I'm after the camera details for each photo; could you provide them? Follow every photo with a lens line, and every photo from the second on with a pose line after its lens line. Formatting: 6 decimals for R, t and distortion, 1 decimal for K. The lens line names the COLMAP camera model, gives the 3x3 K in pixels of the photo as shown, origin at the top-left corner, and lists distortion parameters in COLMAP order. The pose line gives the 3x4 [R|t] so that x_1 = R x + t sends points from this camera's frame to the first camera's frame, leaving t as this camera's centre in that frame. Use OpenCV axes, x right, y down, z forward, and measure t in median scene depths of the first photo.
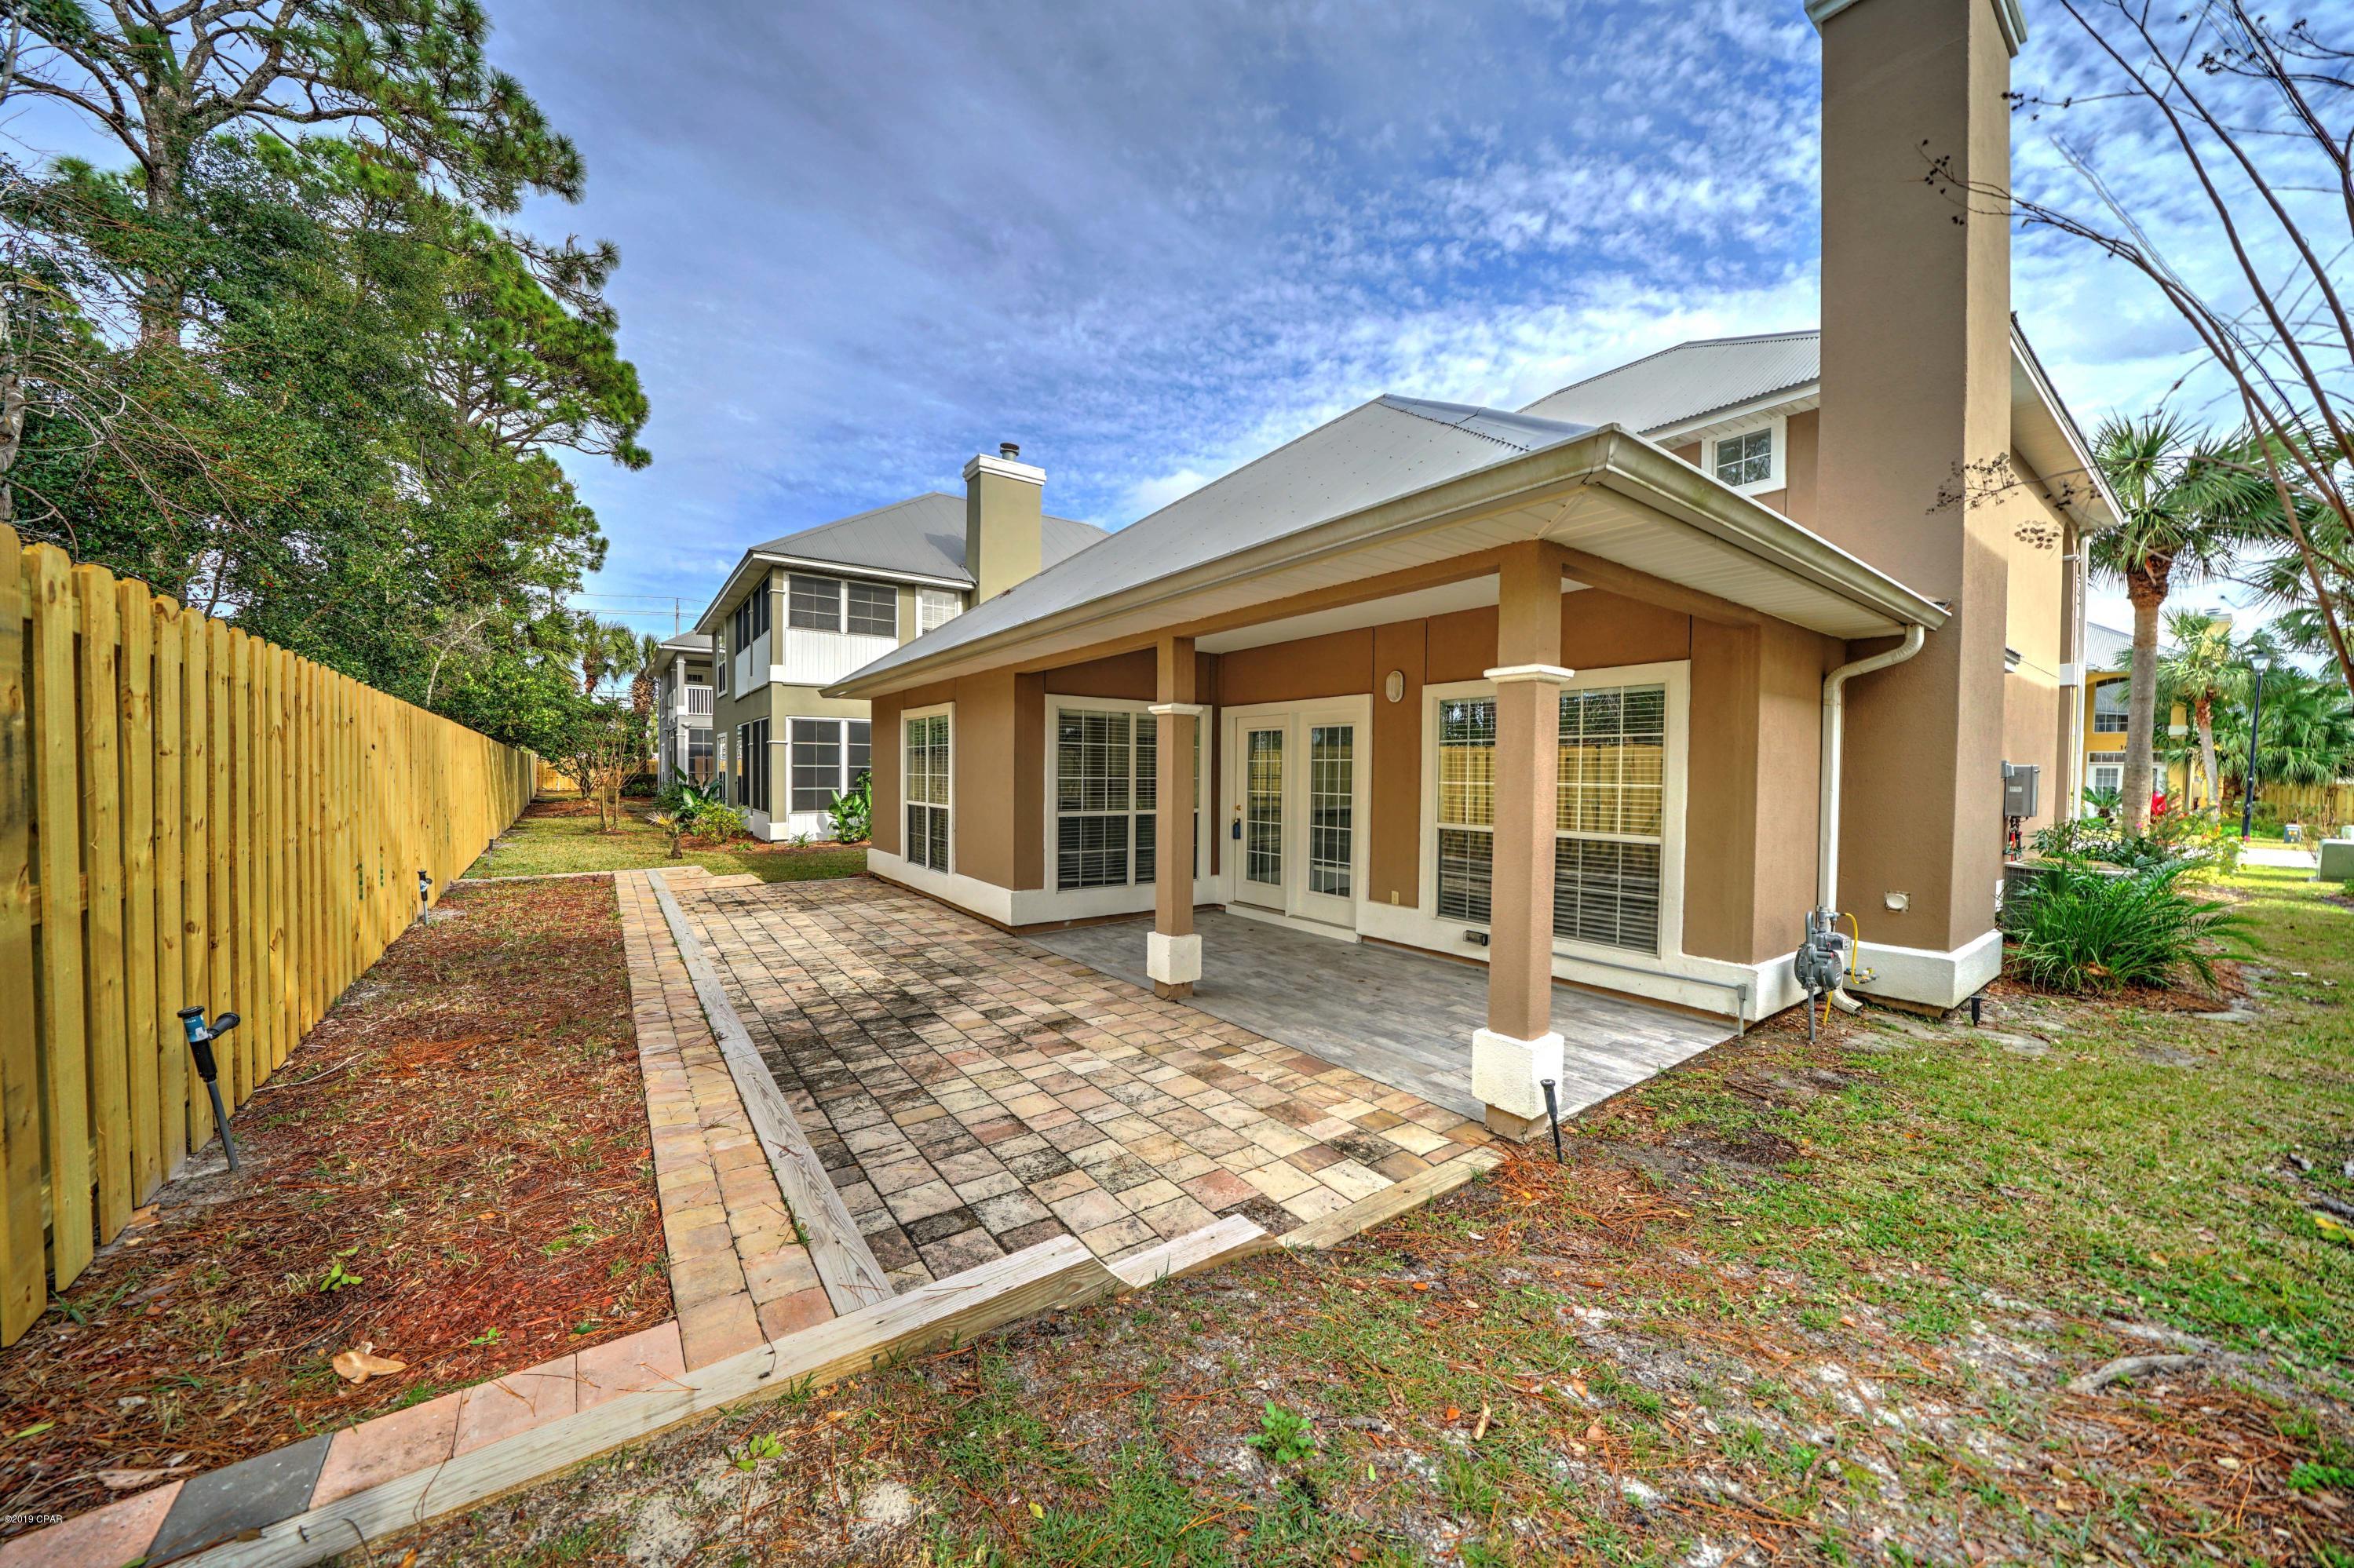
lens RADIAL K [[820.4, 0, 1179.6], [0, 820.4, 781.7], [0, 0, 1]] dist [-0.024511, 0.002007]
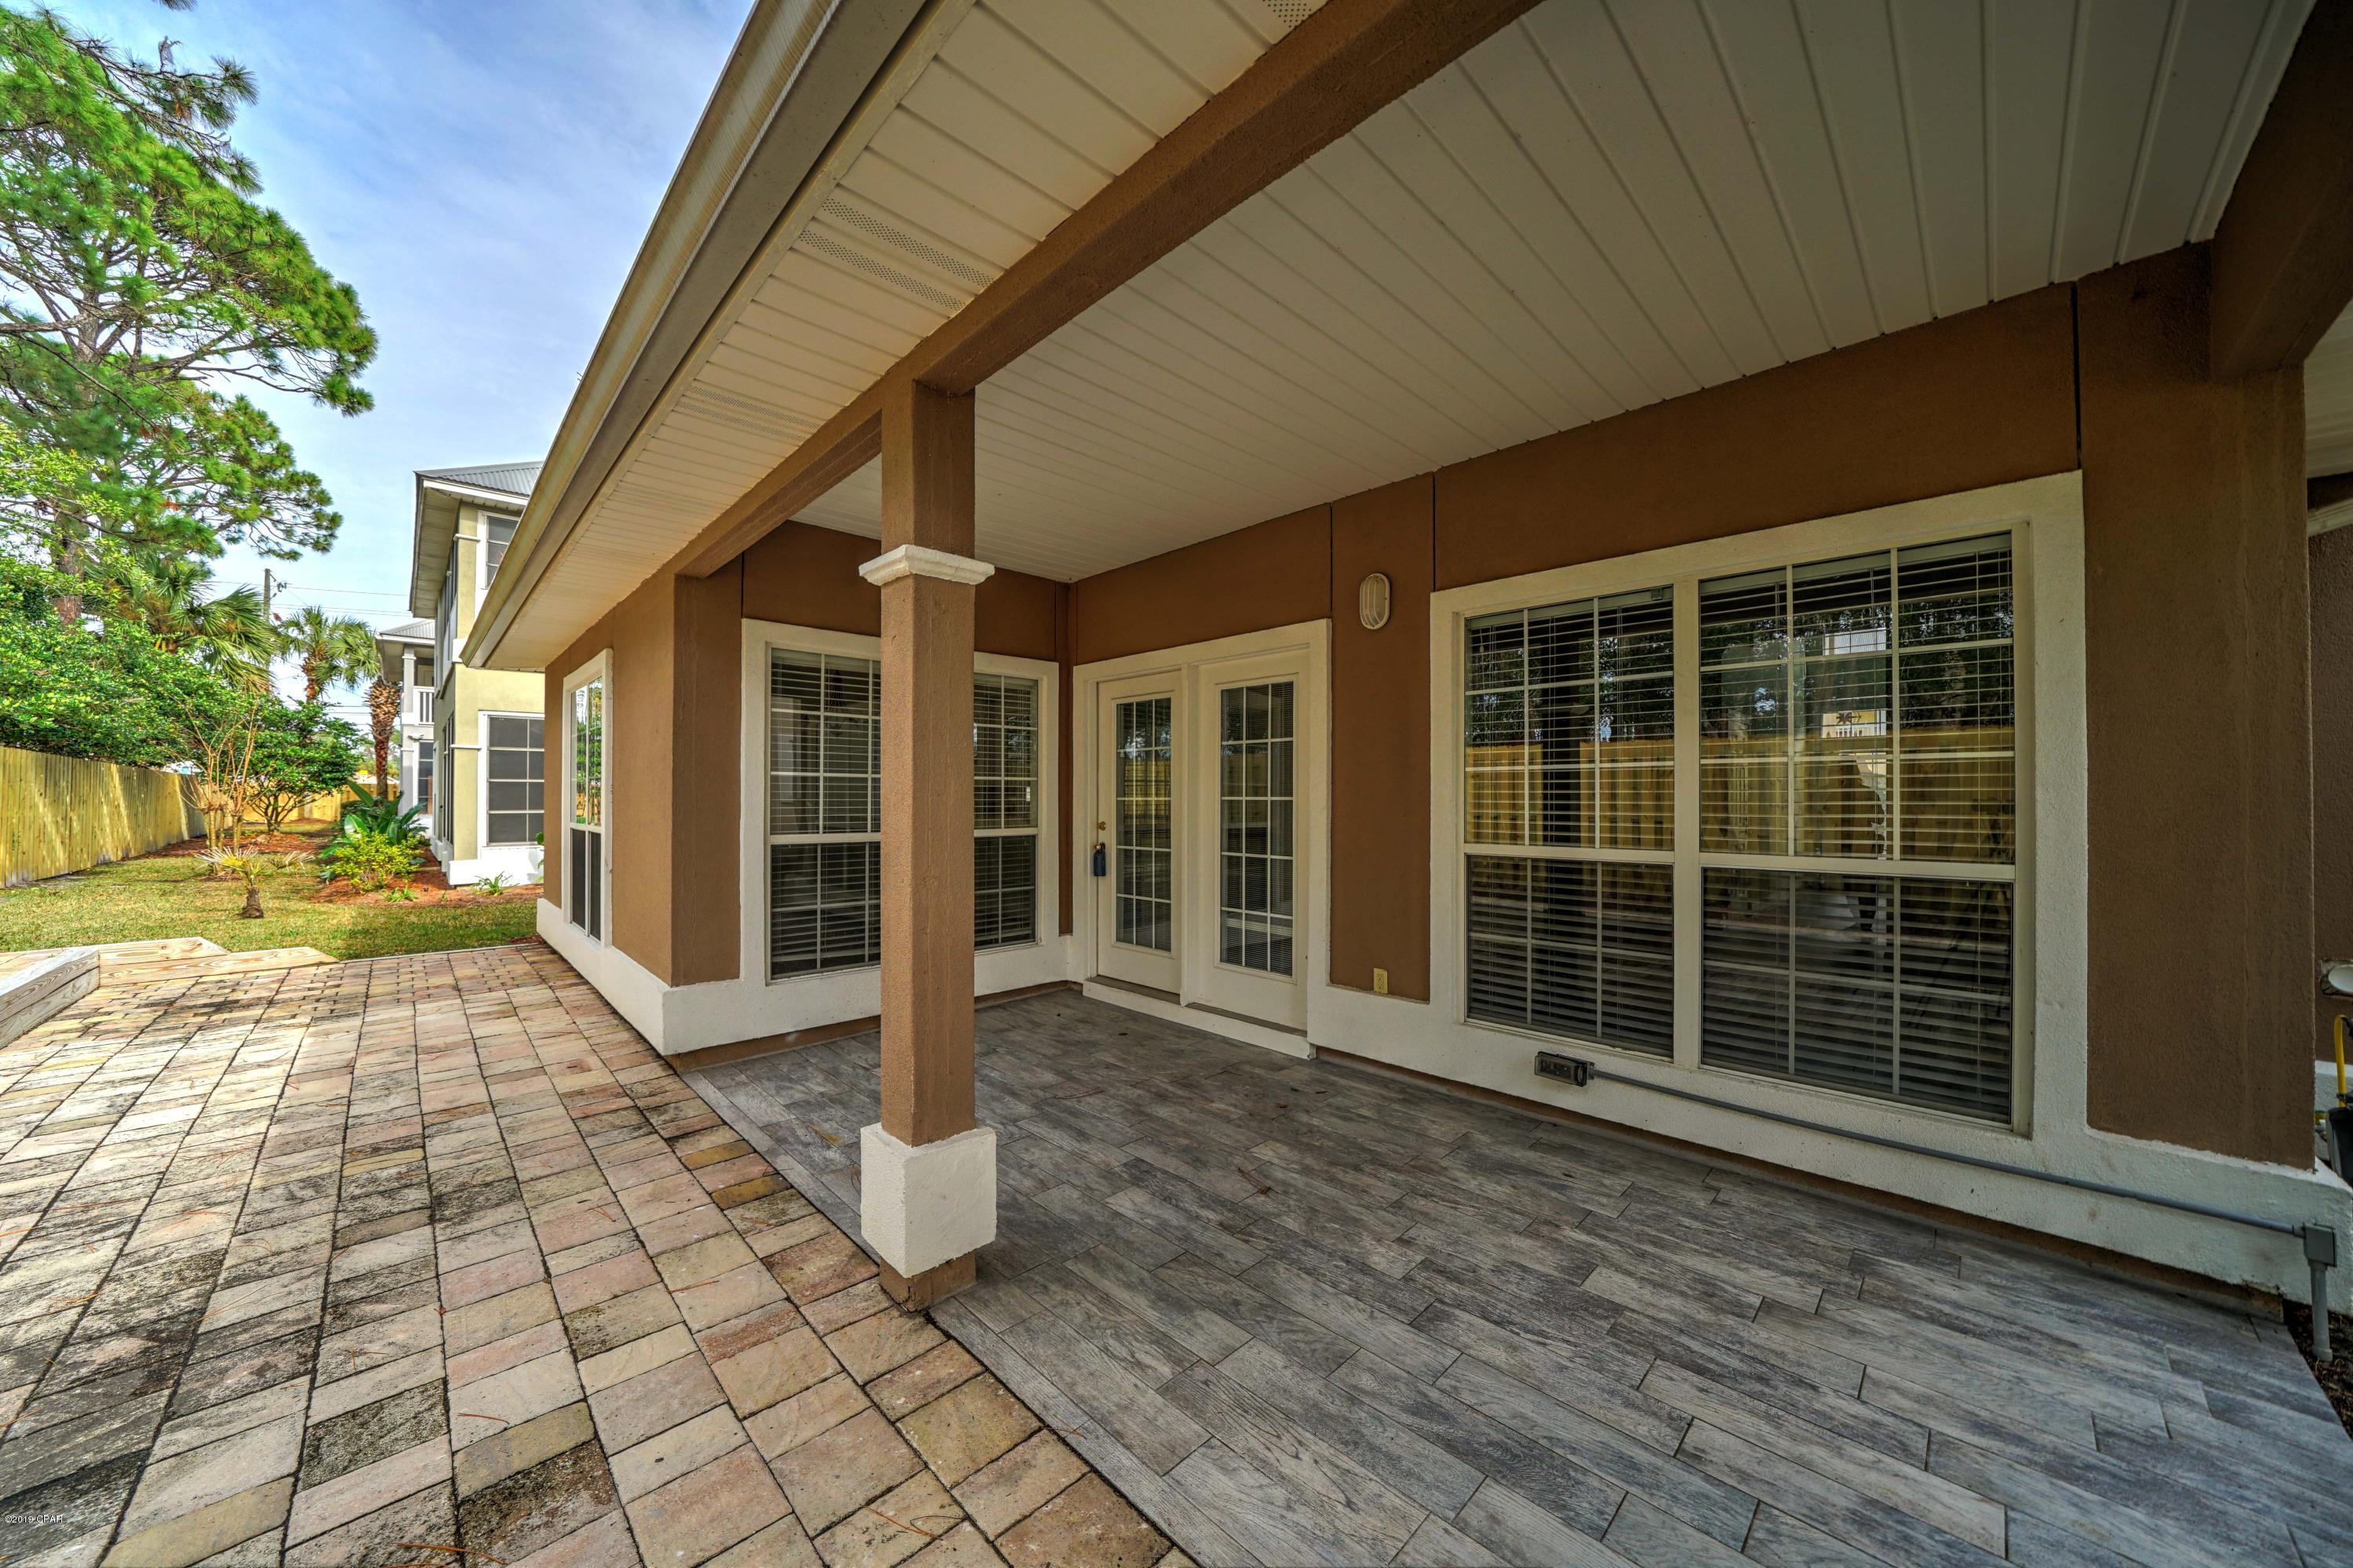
lens RADIAL K [[820.0, 0, 1162.3], [0, 820.0, 786.7], [0, 0, 1]] dist [-0.024511, 0.002007]
pose [[0.991629, -0.008231, 0.128858, 0.041105], [0.011444, 0.999641, -0.024214, 0.019848], [-0.128612, 0.025486, 0.991367, 0.414963]]
